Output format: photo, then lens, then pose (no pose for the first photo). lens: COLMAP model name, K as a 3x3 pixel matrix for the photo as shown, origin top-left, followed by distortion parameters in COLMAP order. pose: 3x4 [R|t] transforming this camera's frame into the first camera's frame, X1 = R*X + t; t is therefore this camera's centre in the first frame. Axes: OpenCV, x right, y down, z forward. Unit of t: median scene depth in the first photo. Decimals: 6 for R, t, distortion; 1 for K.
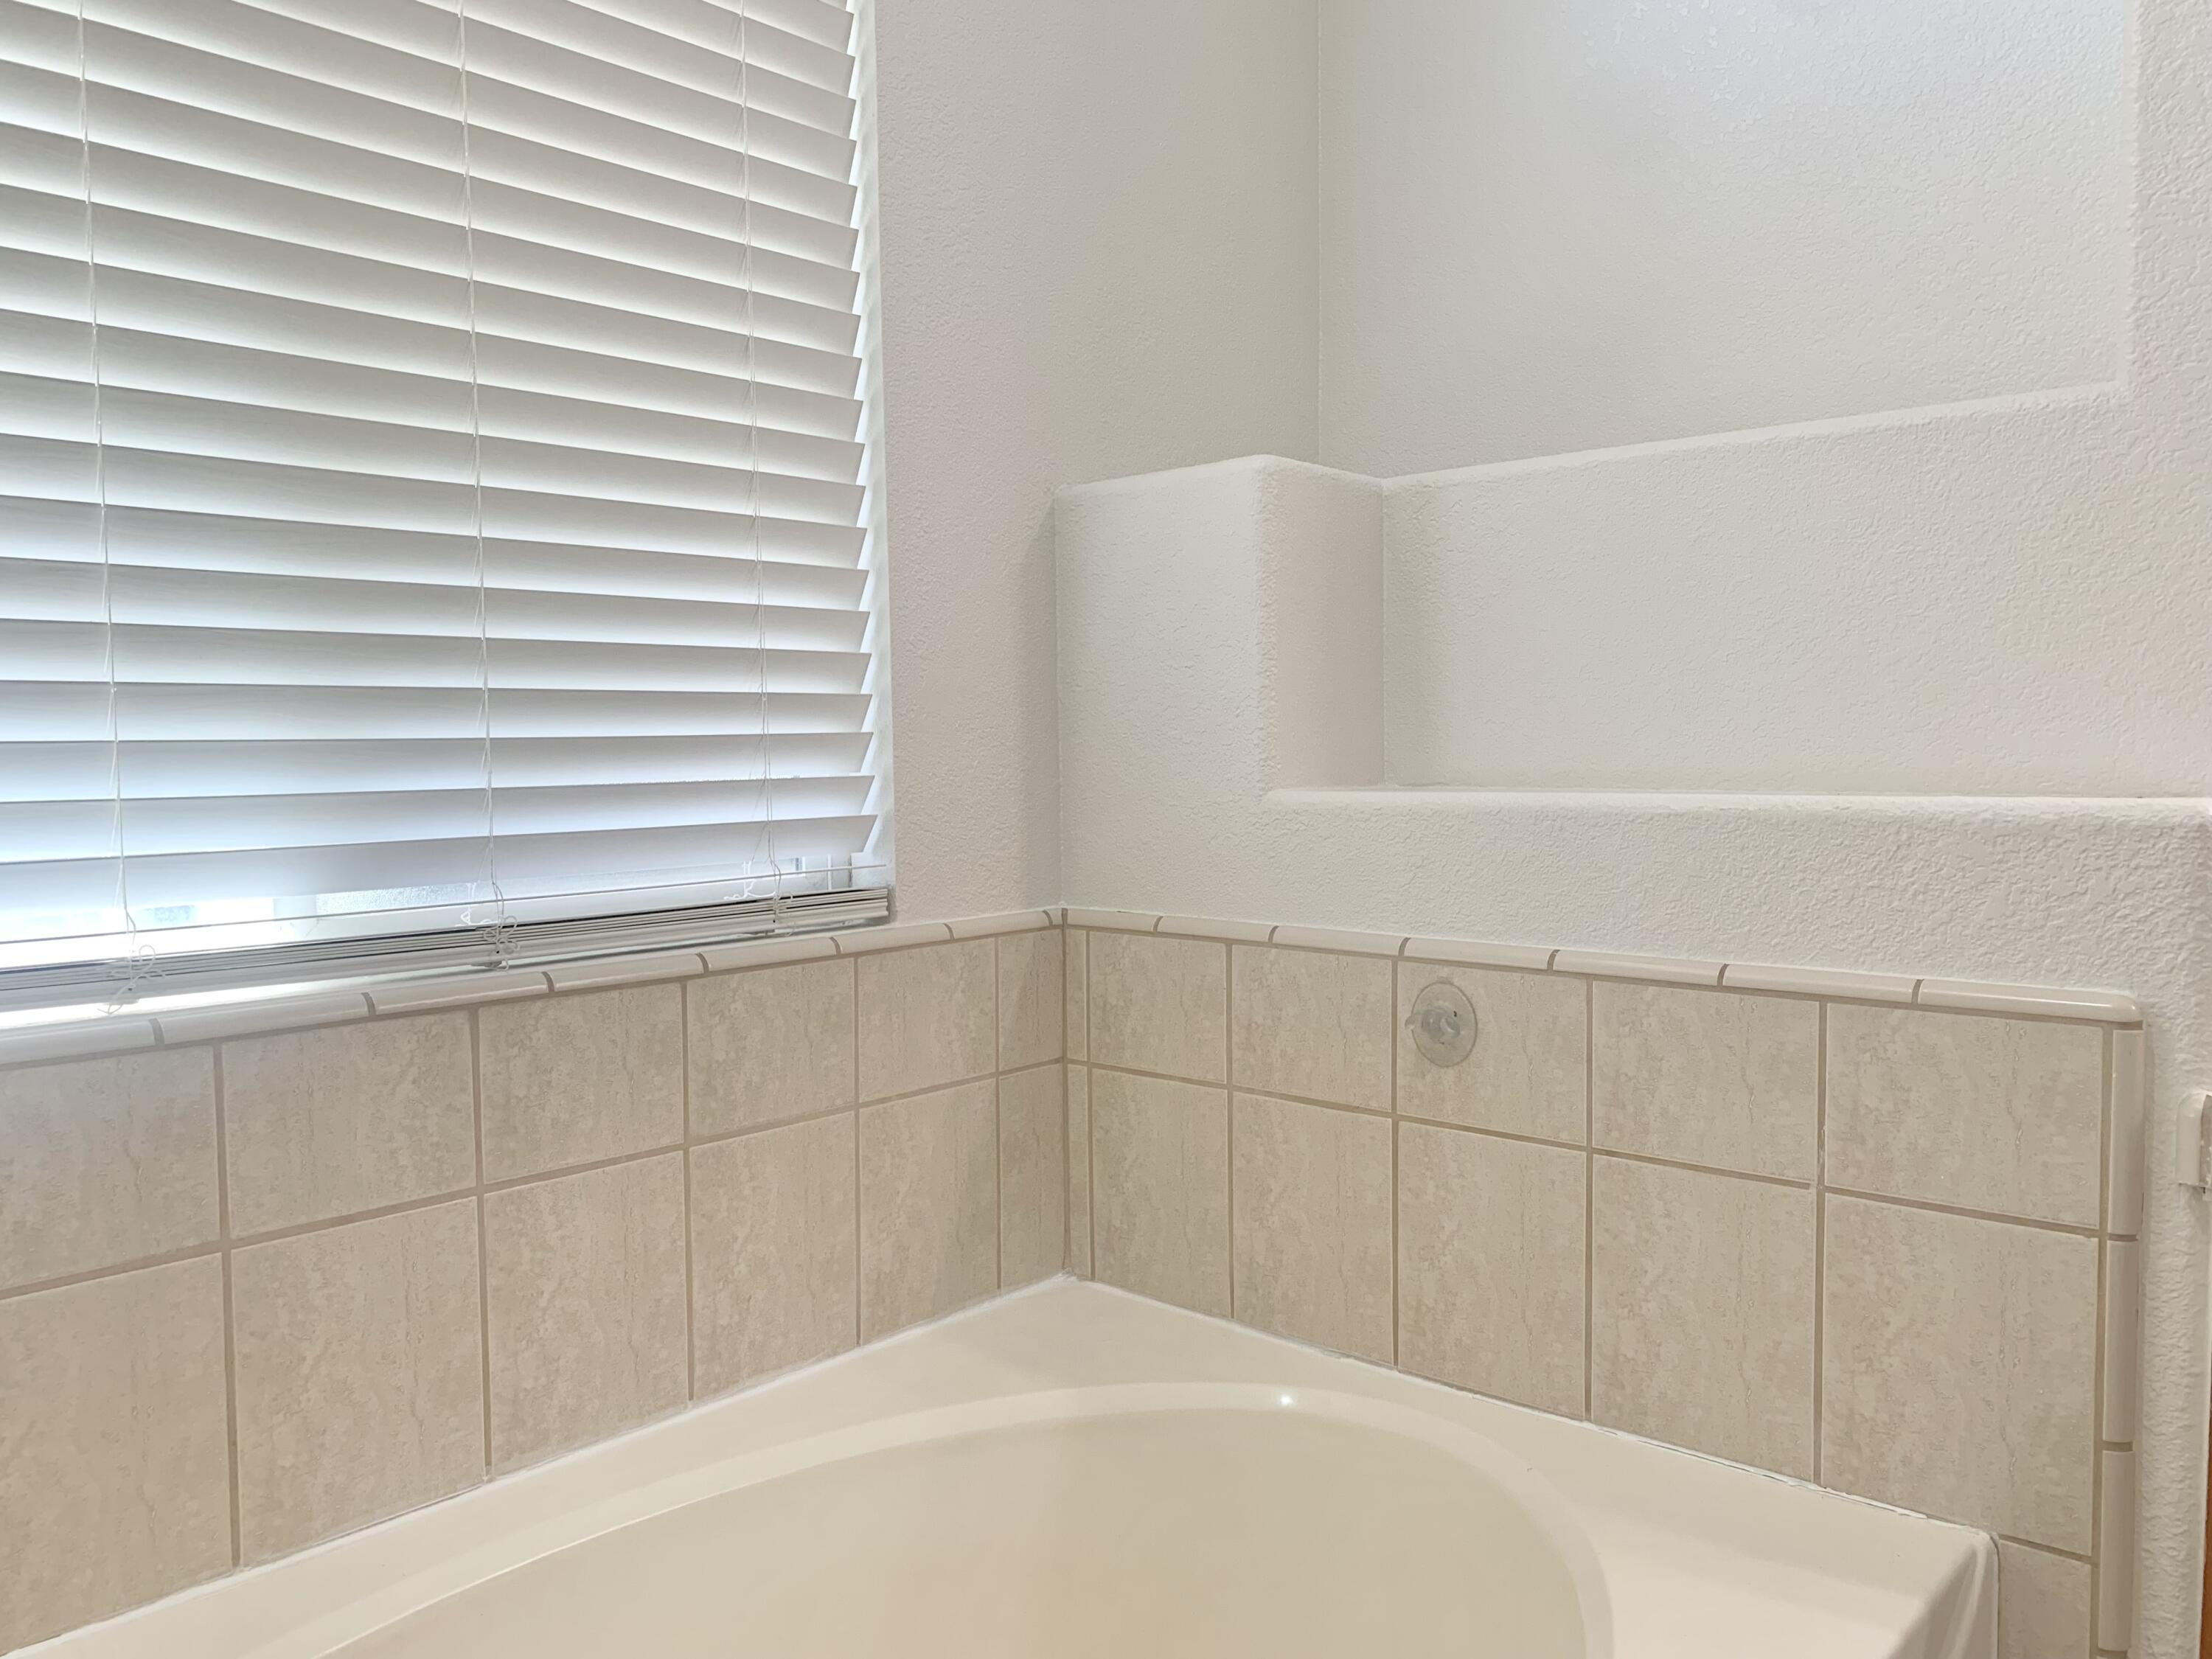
lens RADIAL K [[1687.9, 0, 1111.1], [0, 1687.9, 823.5], [0, 0, 1]] dist [0.034055, -0.043546]
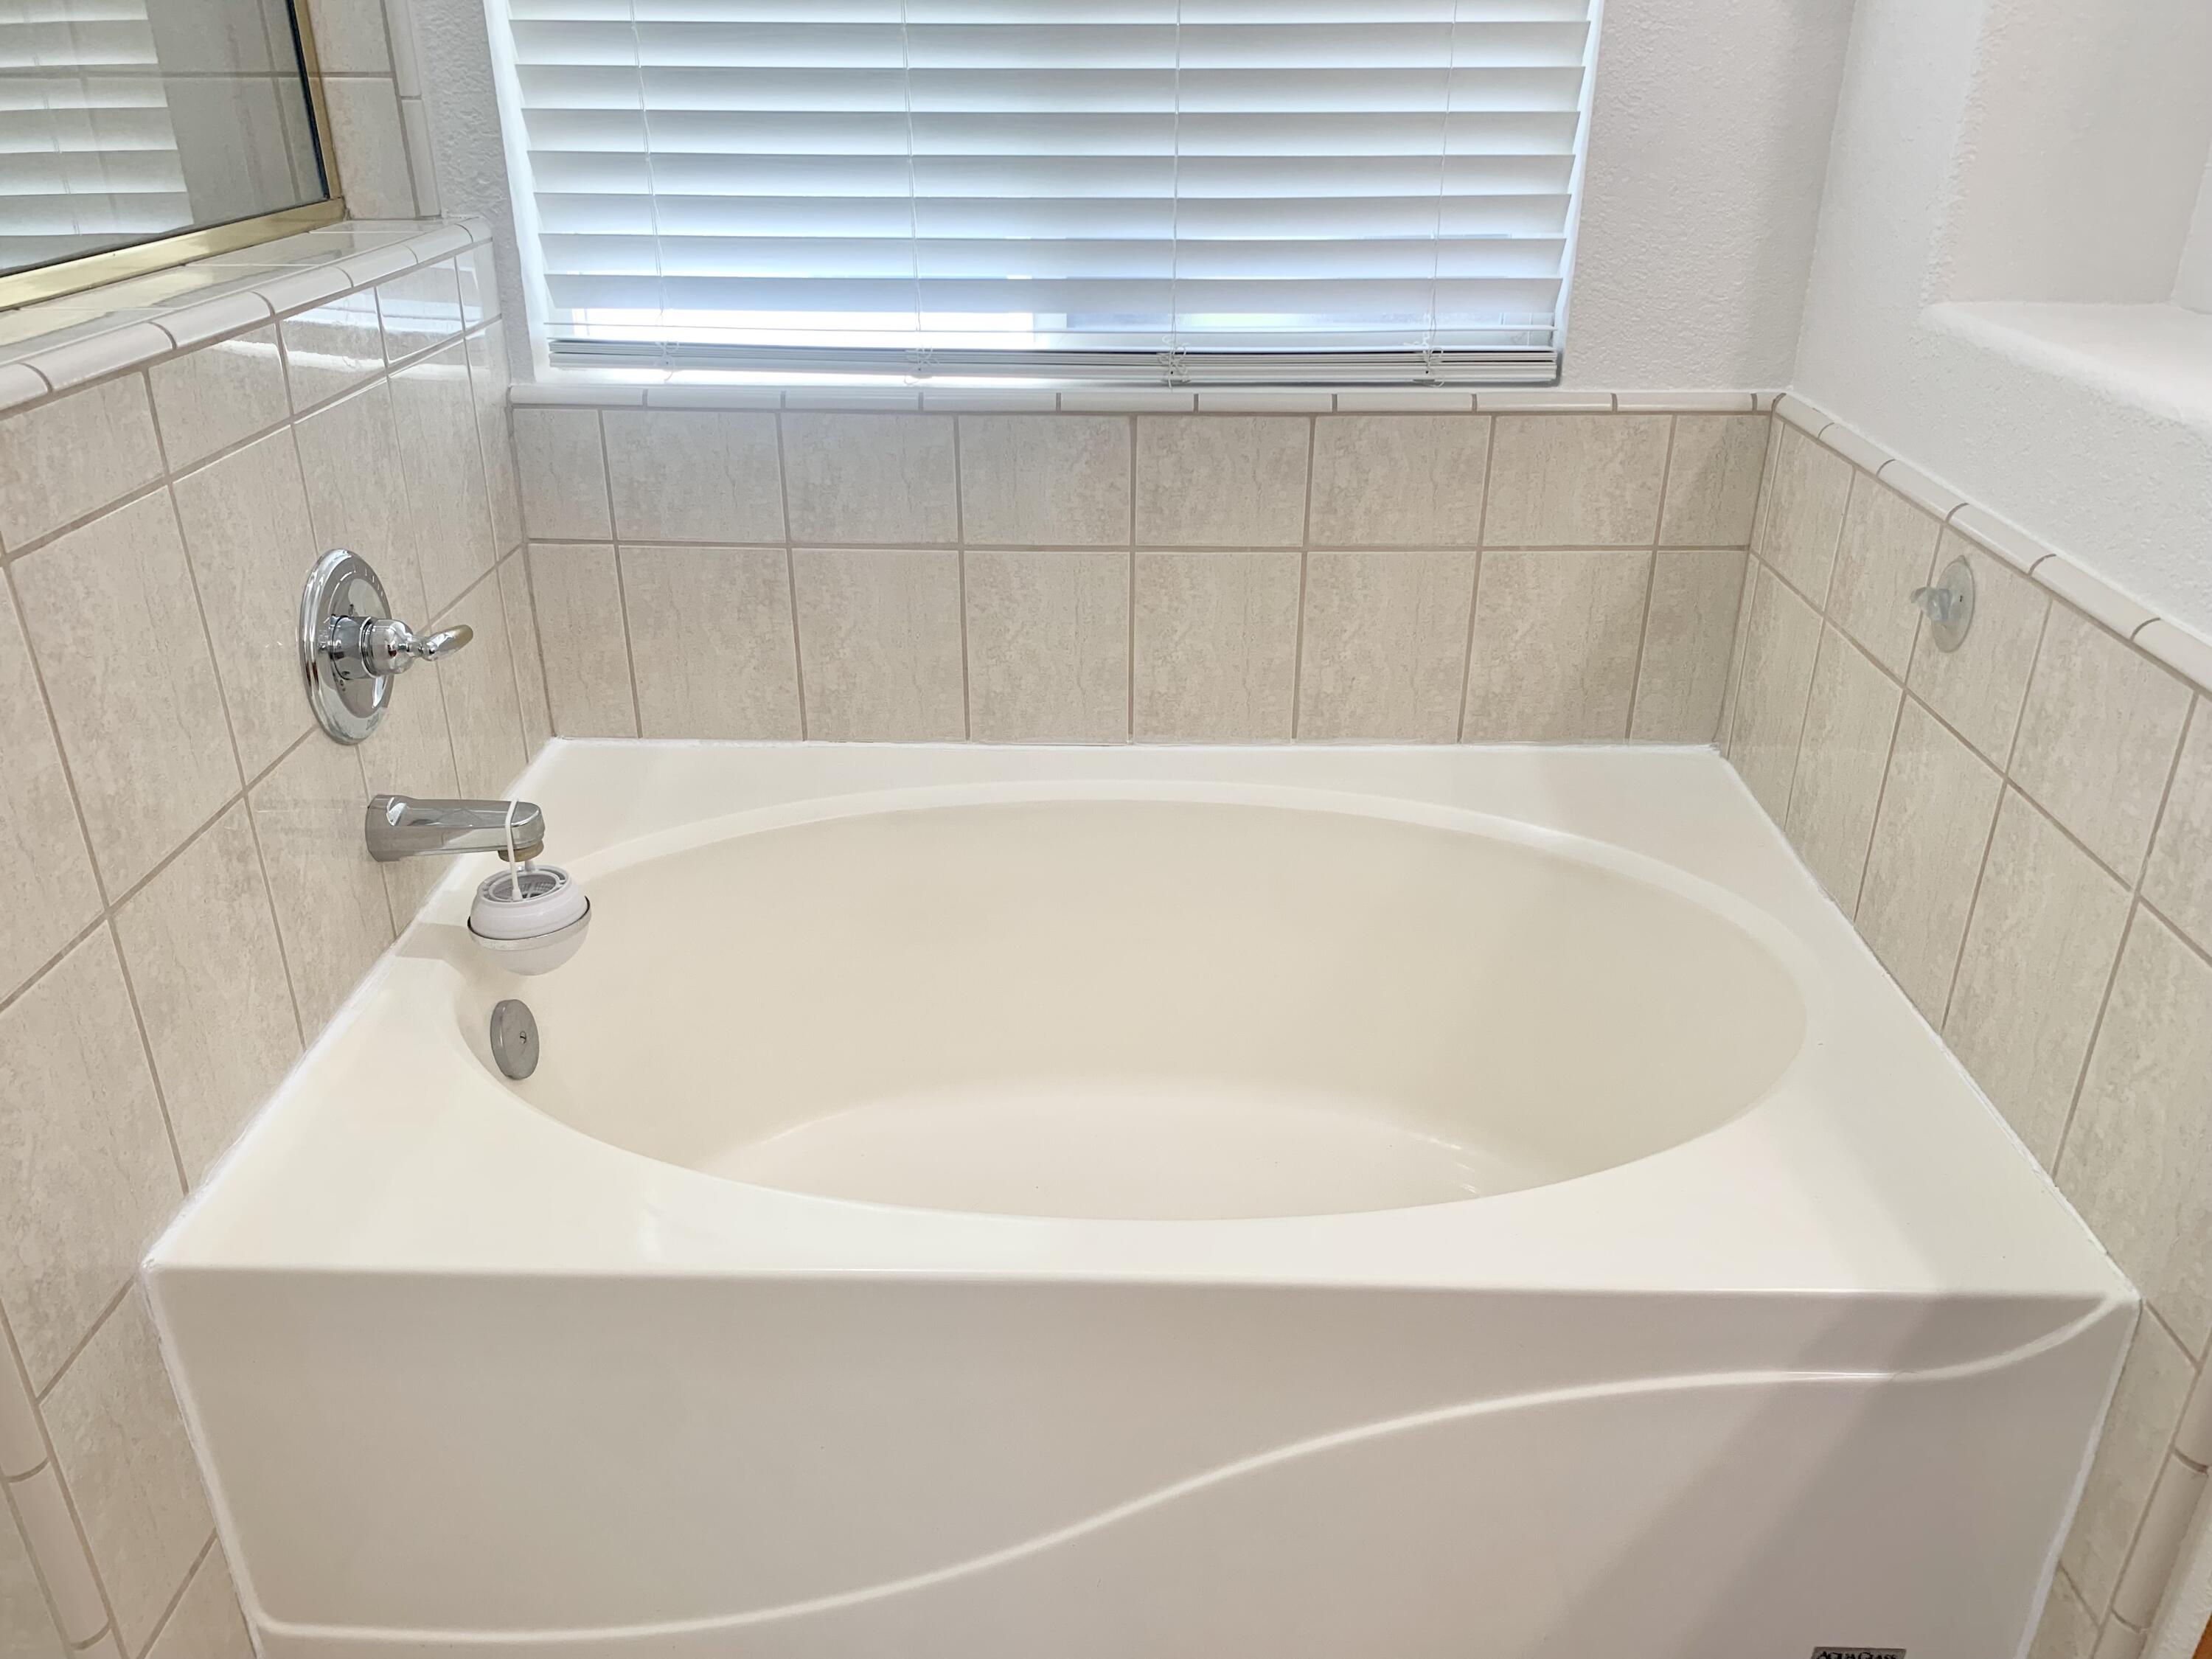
lens RADIAL K [[1687.9, 0, 1119.4], [0, 1687.9, 826.2], [0, 0, 1]] dist [0.034055, -0.043546]
pose [[0.654040, 0.337555, -0.676970, 0.572443], [-0.044744, 0.910615, 0.410827, -0.130697], [0.755136, -0.238407, 0.610682, 0.078801]]
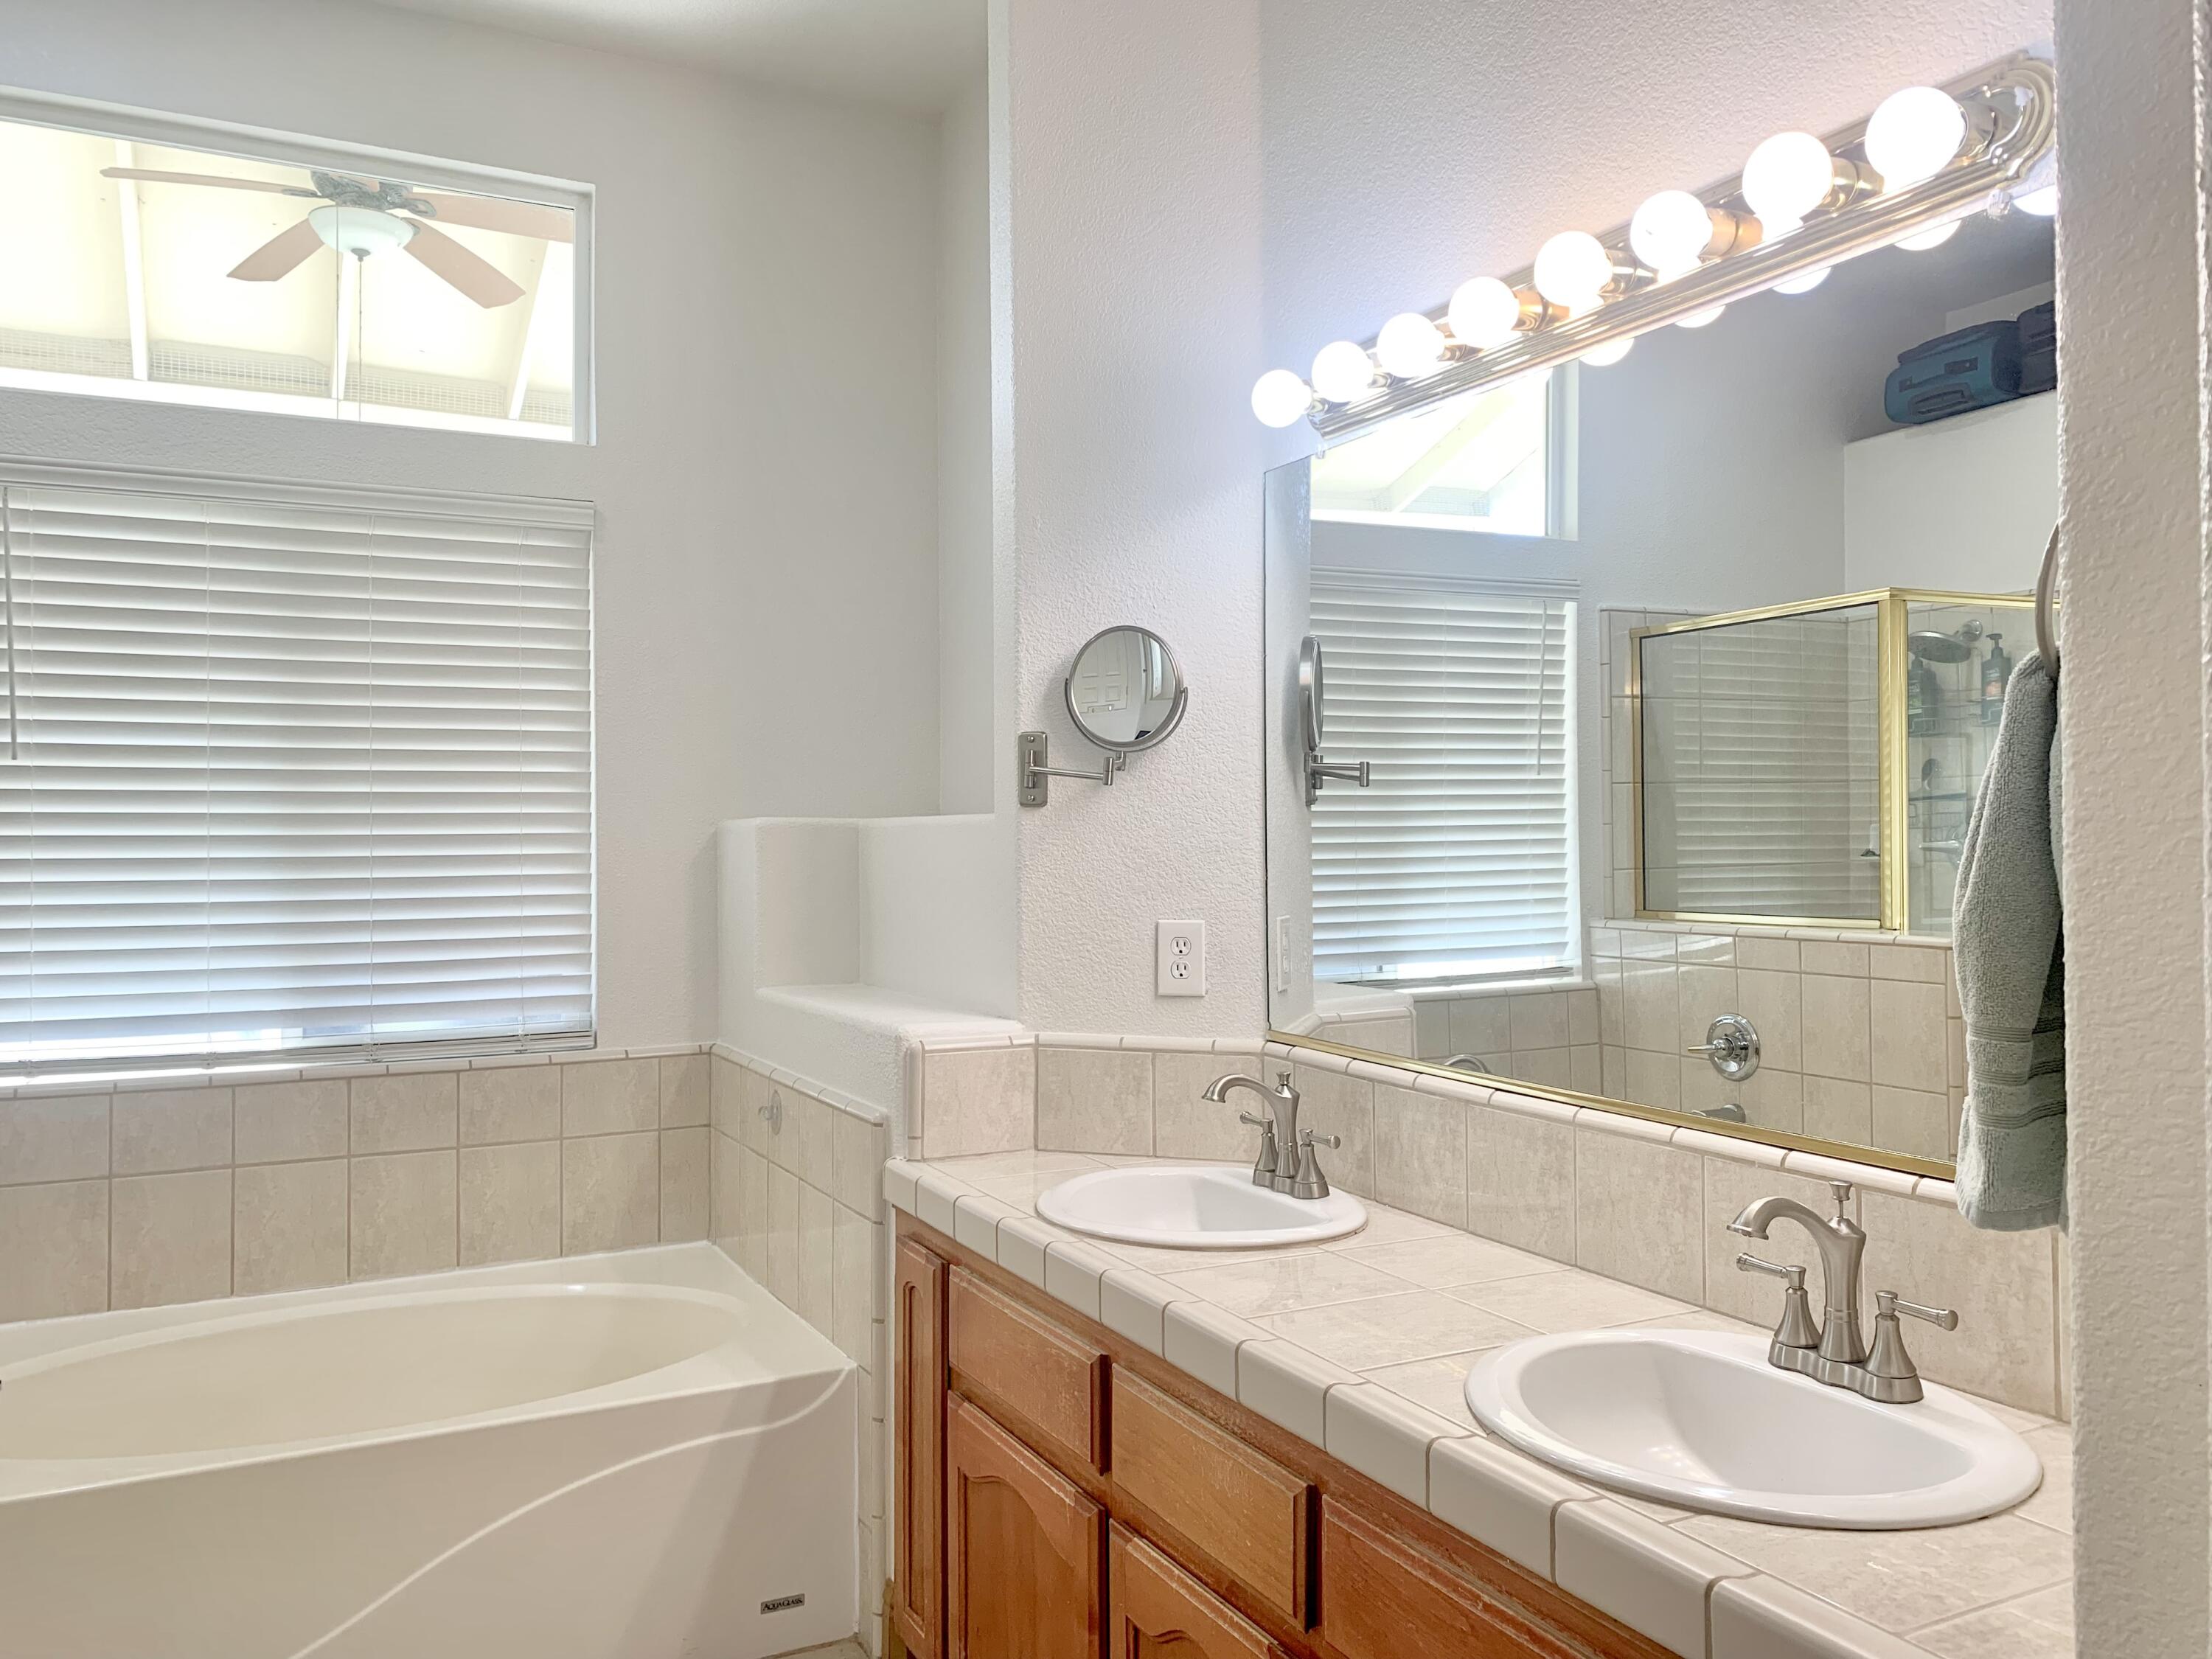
lens RADIAL K [[1687.9, 0, 1104.5], [0, 1687.9, 822.3], [0, 0, 1]] dist [0.034055, -0.043546]
pose [[0.931231, -0.002547, -0.364421, 1.315134], [-0.019504, 0.998194, -0.056816, -0.120798], [0.363908, 0.060017, 0.929499, -0.752320]]
